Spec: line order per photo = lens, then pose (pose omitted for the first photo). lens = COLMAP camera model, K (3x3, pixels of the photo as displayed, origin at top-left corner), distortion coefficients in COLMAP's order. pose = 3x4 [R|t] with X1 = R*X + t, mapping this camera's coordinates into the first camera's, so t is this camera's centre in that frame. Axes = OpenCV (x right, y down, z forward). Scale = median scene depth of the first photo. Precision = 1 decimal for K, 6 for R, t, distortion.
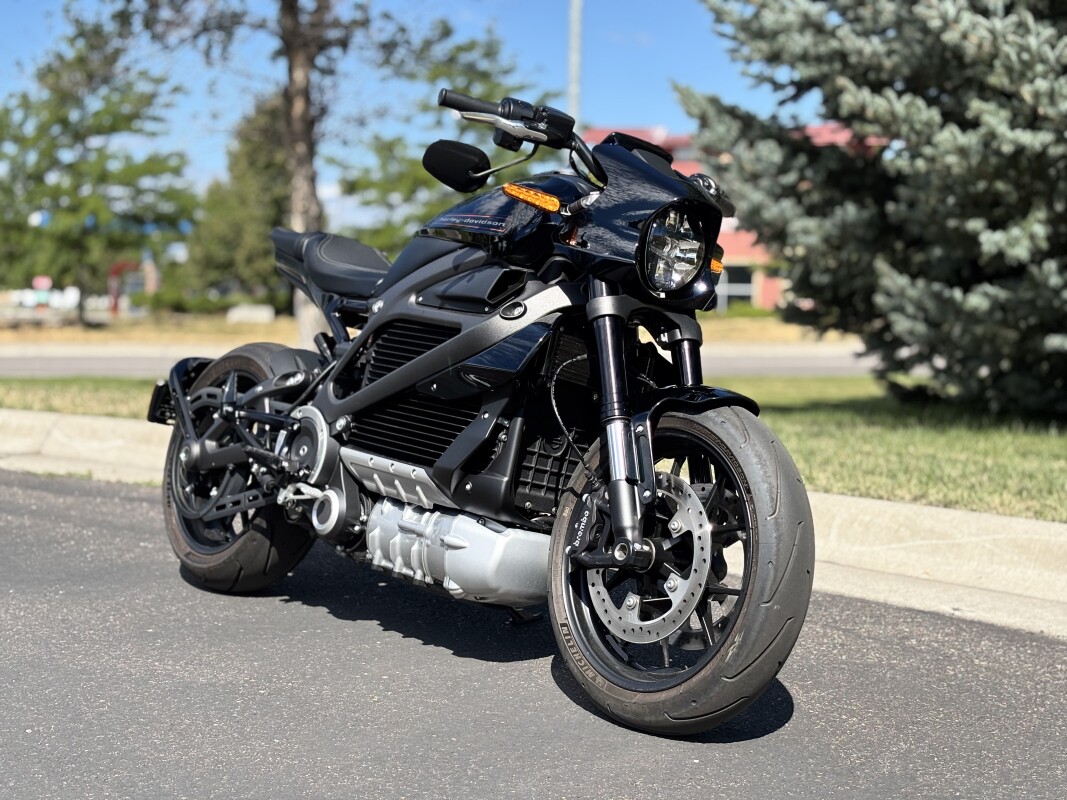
lens RADIAL K [[1626.8, 0, 533.5], [0, 1626.8, 400.0], [0, 0, 1]] dist [0.051117, -0.047369]
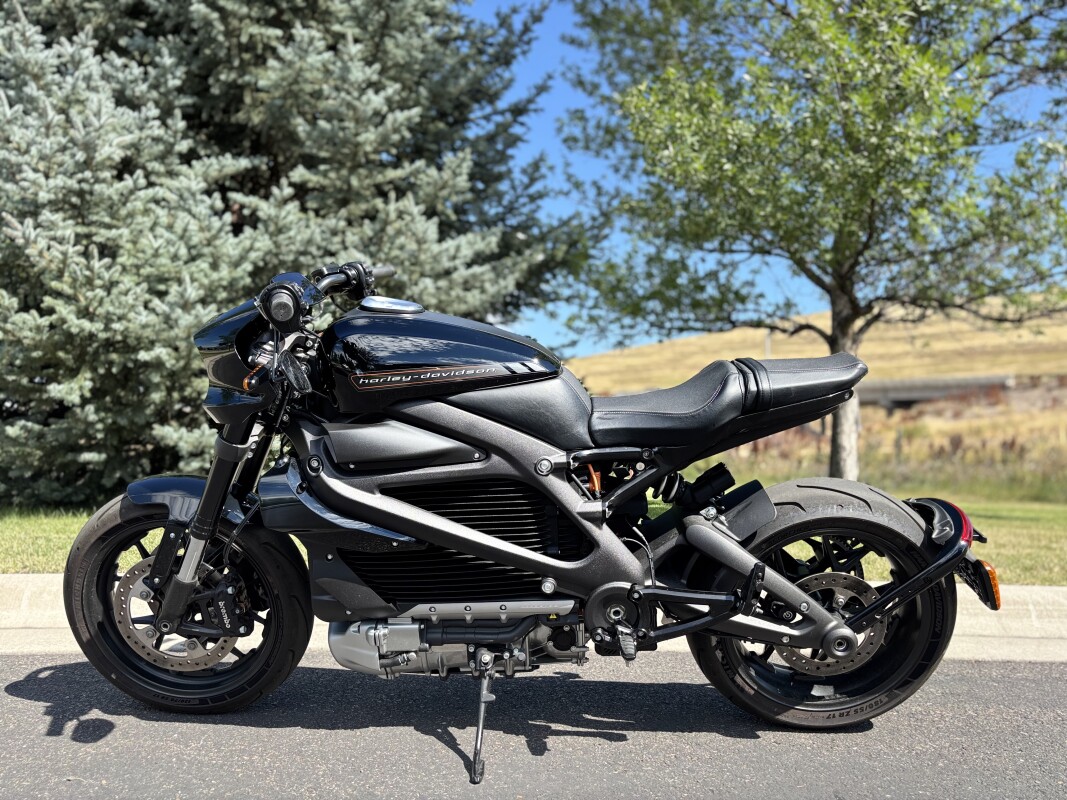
lens RADIAL K [[814.1, 0, 533.5], [0, 814.1, 400.0], [0, 0, 1]] dist [0.013428, 0.003864]
pose [[0.568708, 0.045827, 0.821262, -0.039650], [0.046318, 0.995078, -0.087601, -0.000403], [-0.821235, 0.087859, 0.563786, 0.091366]]
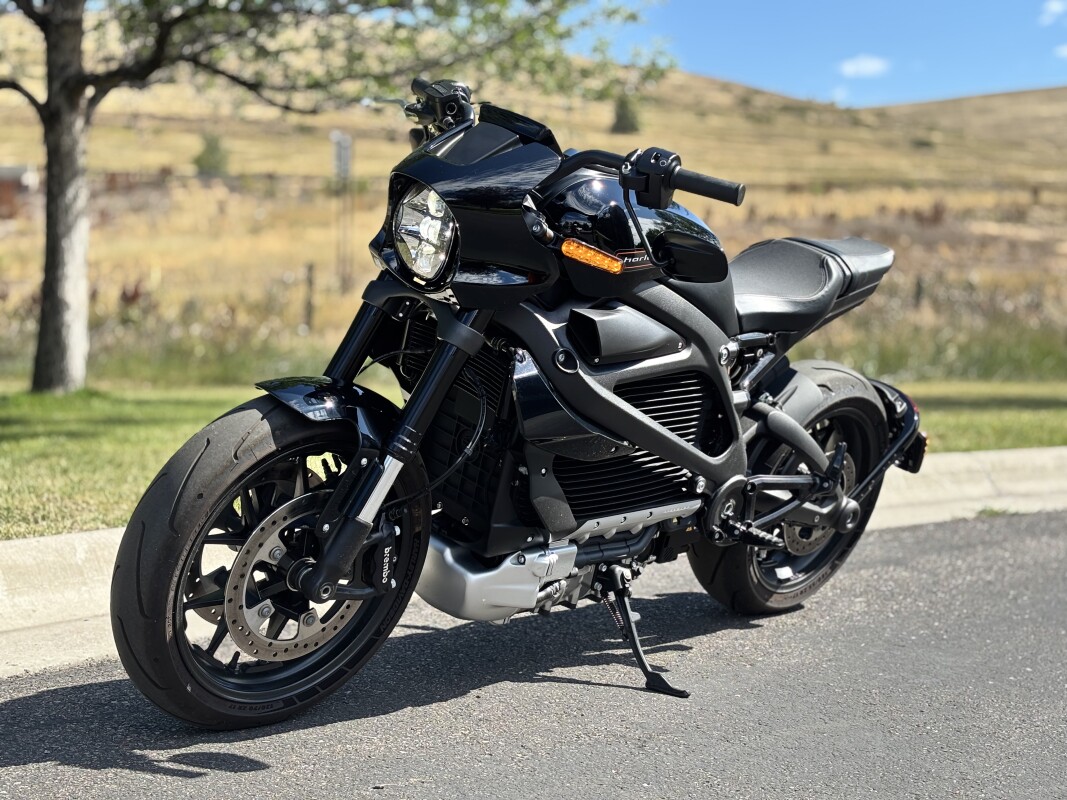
lens RADIAL K [[1626.8, 0, 533.5], [0, 1626.8, 400.0], [0, 0, 1]] dist [0.051117, -0.047369]
pose [[-0.255199, -0.064210, 0.964754, -0.146971], [0.039213, 0.996284, 0.076681, -0.013188], [-0.966093, 0.057400, -0.251733, 0.240654]]
